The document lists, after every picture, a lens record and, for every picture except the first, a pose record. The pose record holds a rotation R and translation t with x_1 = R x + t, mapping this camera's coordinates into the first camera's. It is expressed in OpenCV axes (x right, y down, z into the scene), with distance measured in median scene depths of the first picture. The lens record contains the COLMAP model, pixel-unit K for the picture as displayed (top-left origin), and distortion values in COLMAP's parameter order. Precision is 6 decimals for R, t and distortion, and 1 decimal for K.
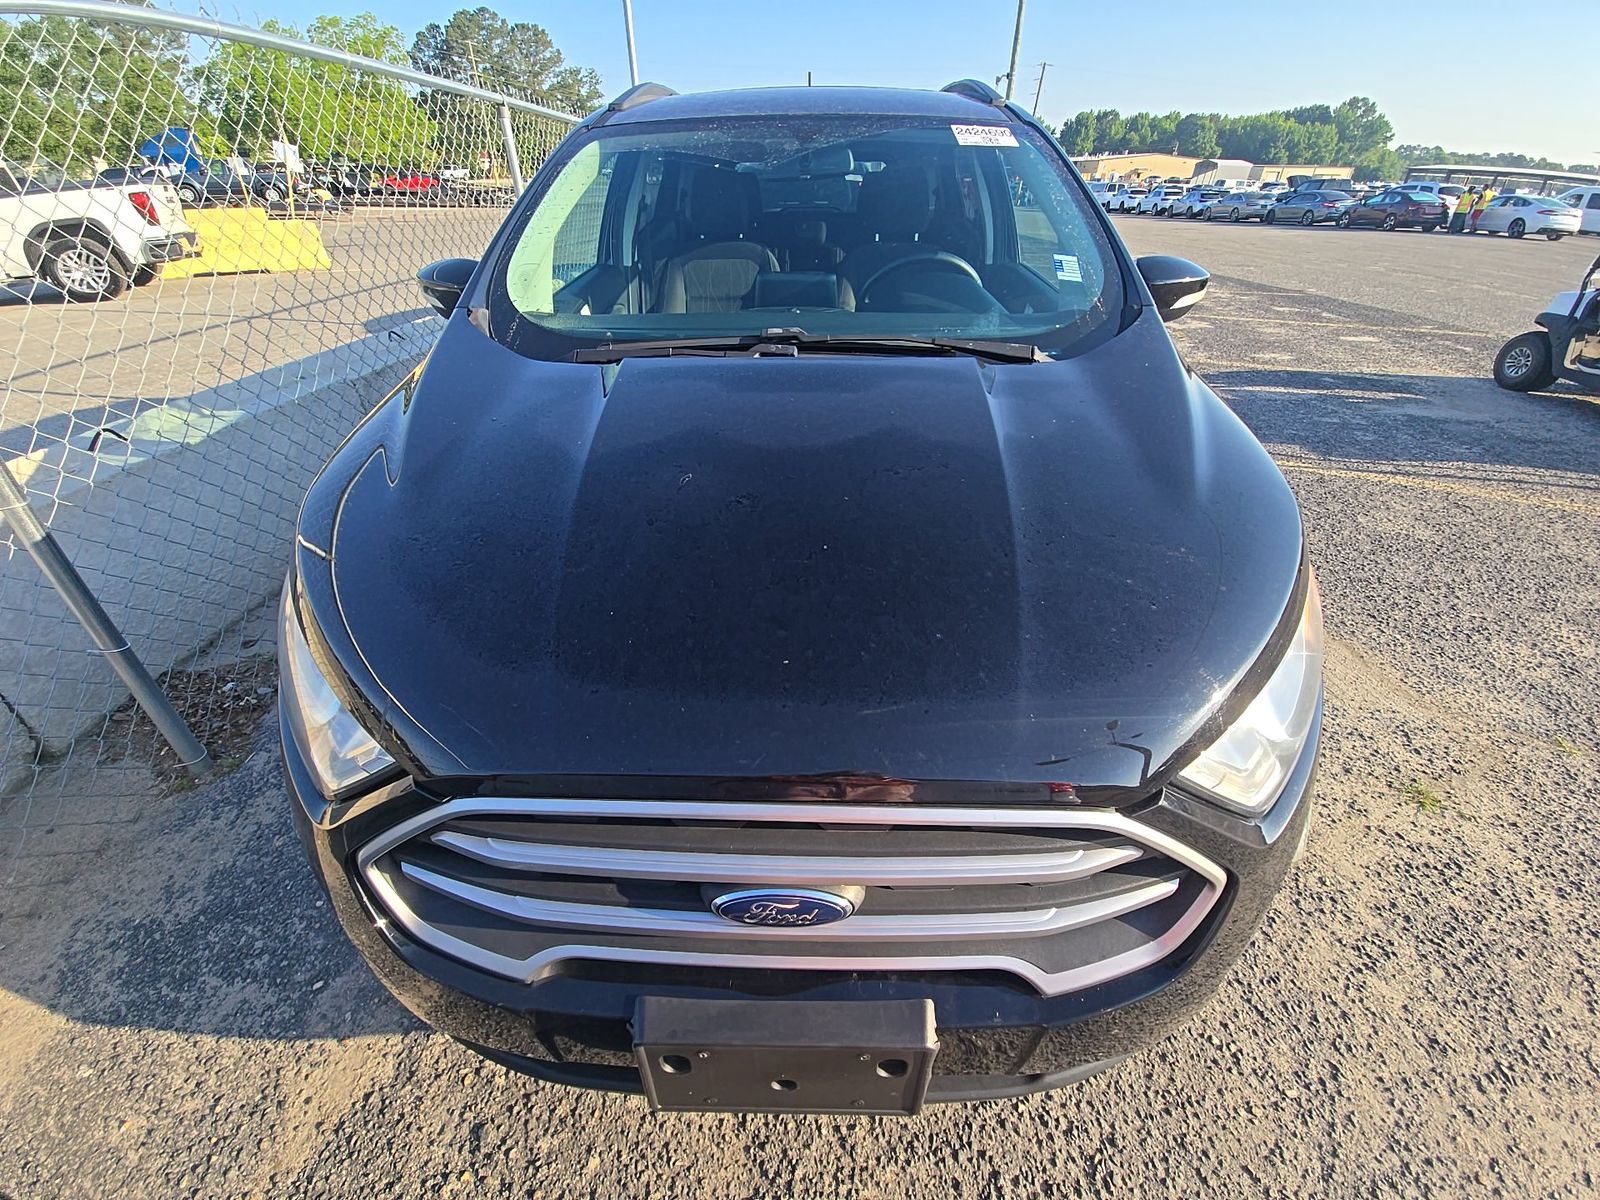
lens RADIAL K [[646.3, 0, 803.0], [0, 646.3, 600.5], [0, 0, 1]] dist [0.000669, -0.000326]
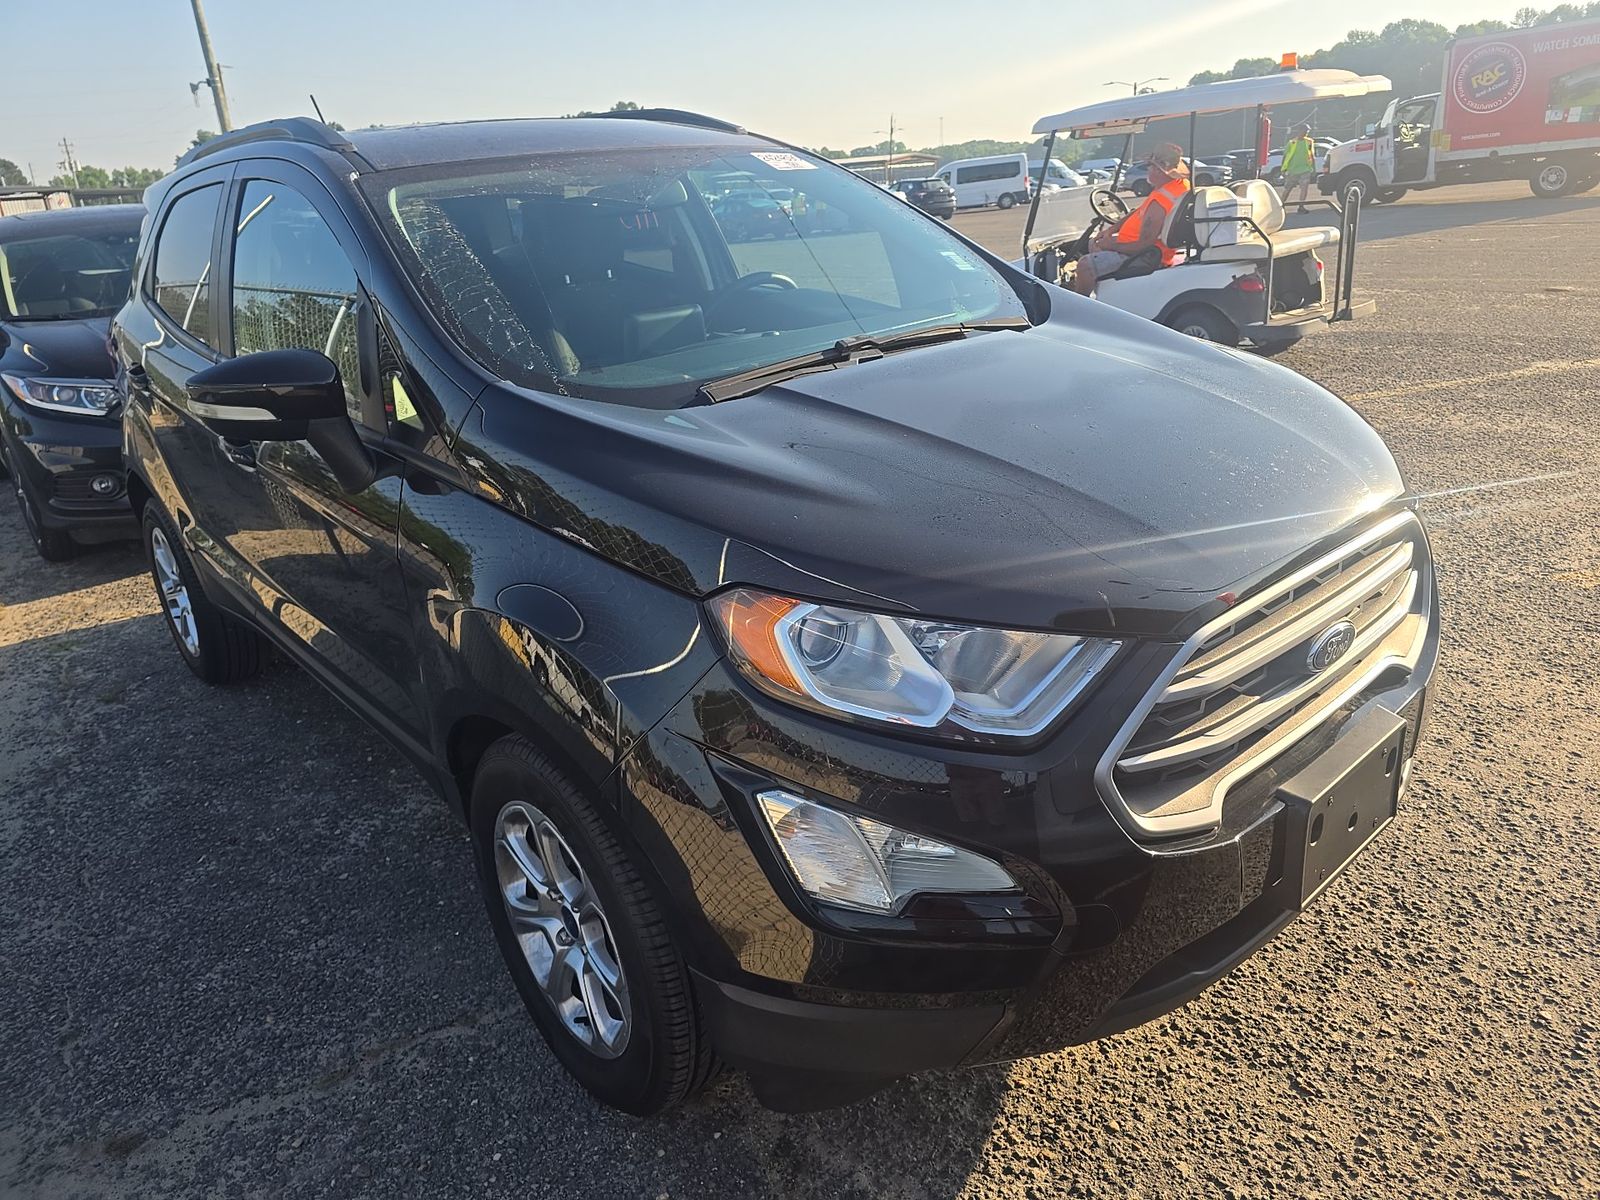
lens RADIAL K [[1056.0, 0, 800.2], [0, 1056.0, 600.1], [0, 0, 1]] dist [0.001311, 0.000599]
pose [[0.739892, -0.303705, 0.600269, -1.348244], [0.429550, 0.899997, -0.074112, 0.034503], [-0.517732, 0.312680, 0.796357, -0.146638]]
